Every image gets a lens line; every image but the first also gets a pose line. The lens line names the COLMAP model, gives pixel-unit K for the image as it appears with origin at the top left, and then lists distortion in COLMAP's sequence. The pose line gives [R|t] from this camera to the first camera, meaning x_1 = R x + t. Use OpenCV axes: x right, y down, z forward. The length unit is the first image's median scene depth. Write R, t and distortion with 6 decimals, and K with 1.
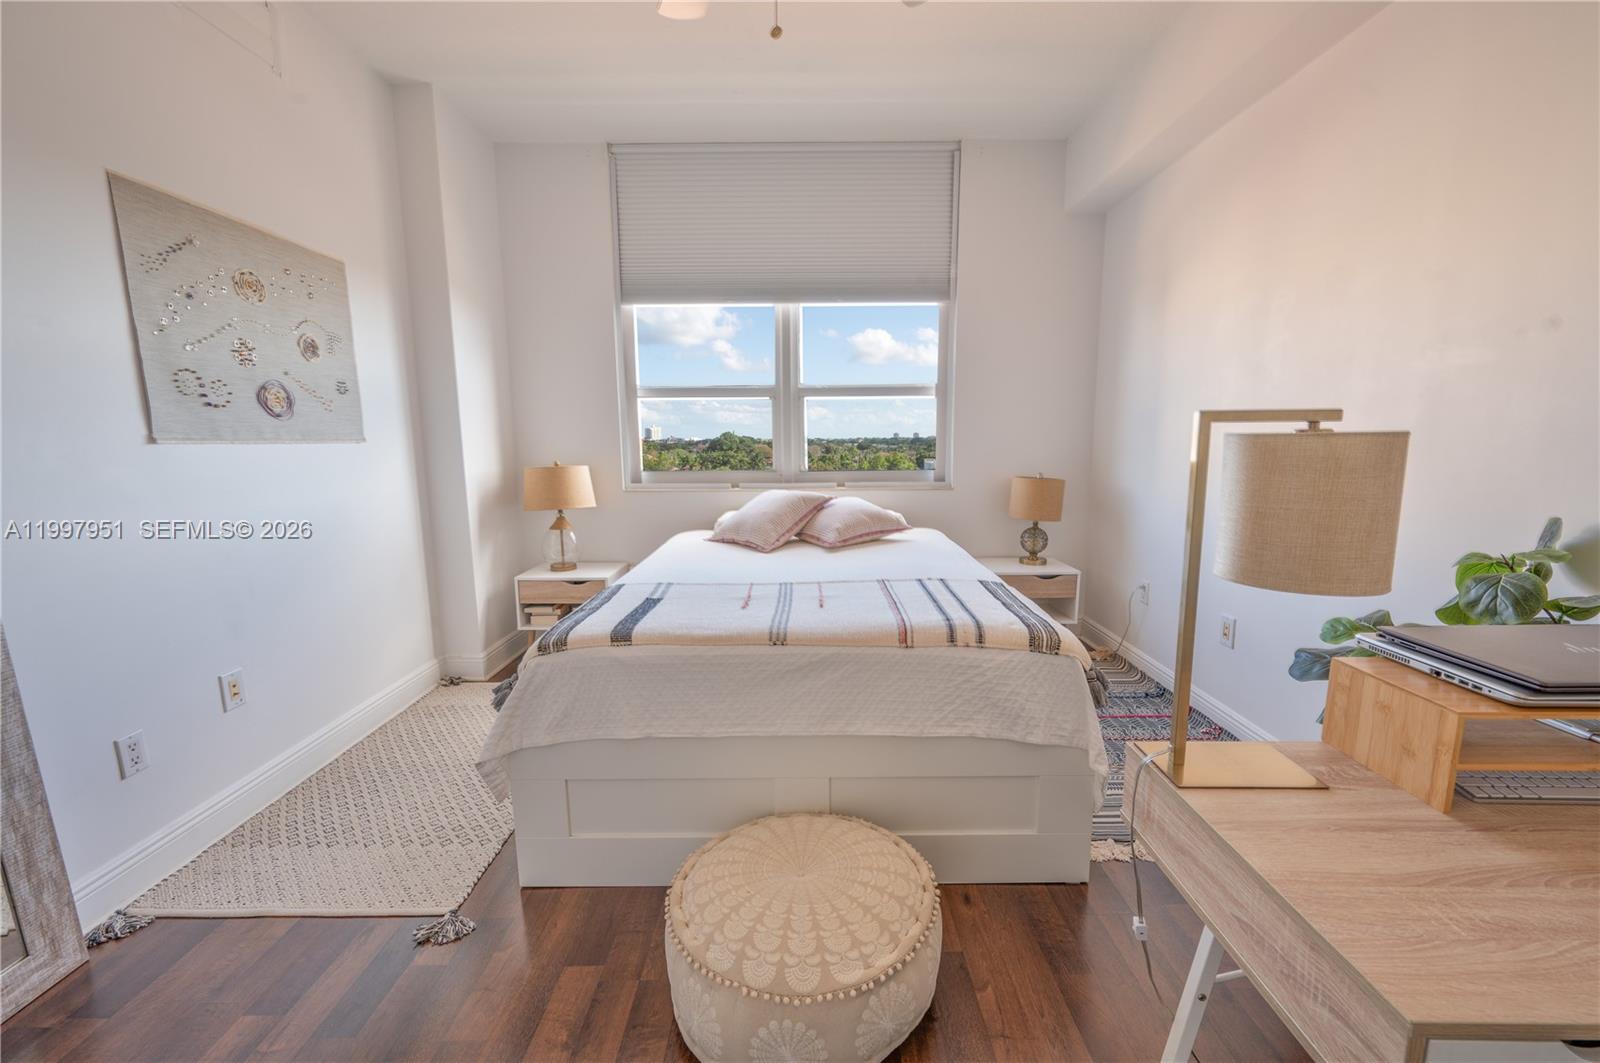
lens RADIAL K [[632.8, 0, 804.2], [0, 632.8, 532.2], [0, 0, 1]] dist [-0.010959, 0.001902]
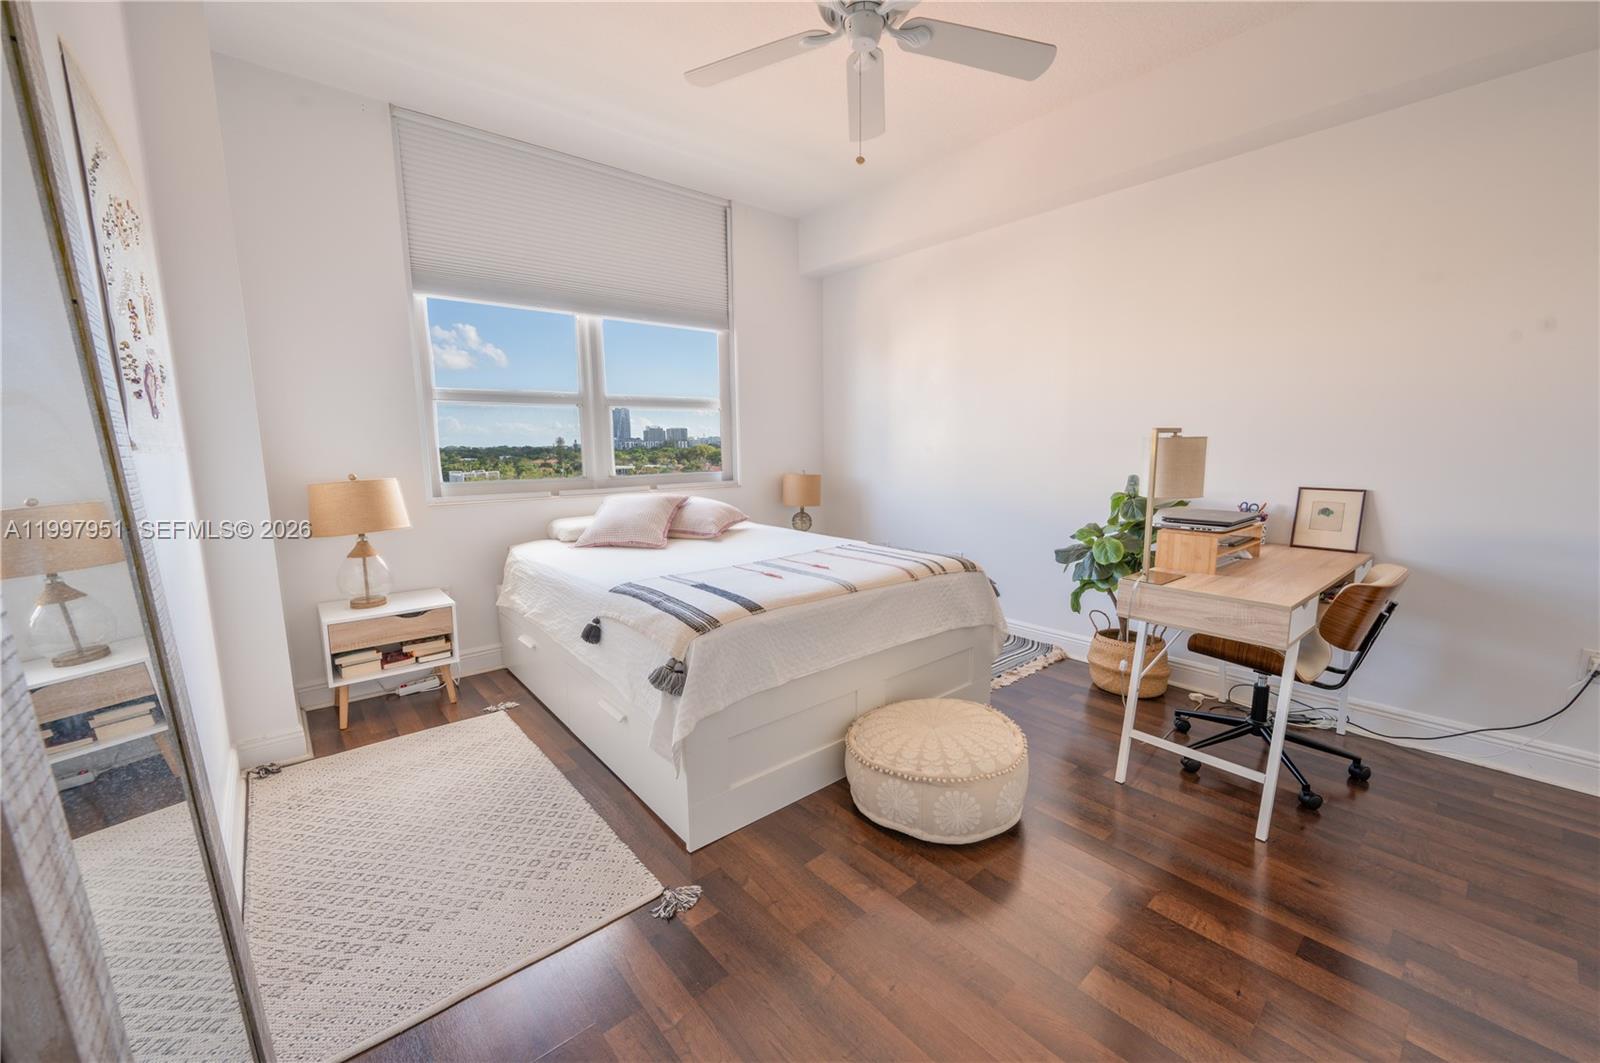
lens RADIAL K [[632.8, 0, 804.2], [0, 632.8, 532.2], [0, 0, 1]] dist [-0.010959, 0.001902]
pose [[0.759304, -0.092983, 0.644059, -0.488199], [0.101938, 0.994515, 0.023400, 0.002896], [-0.642702, 0.047887, 0.764618, 0.006444]]
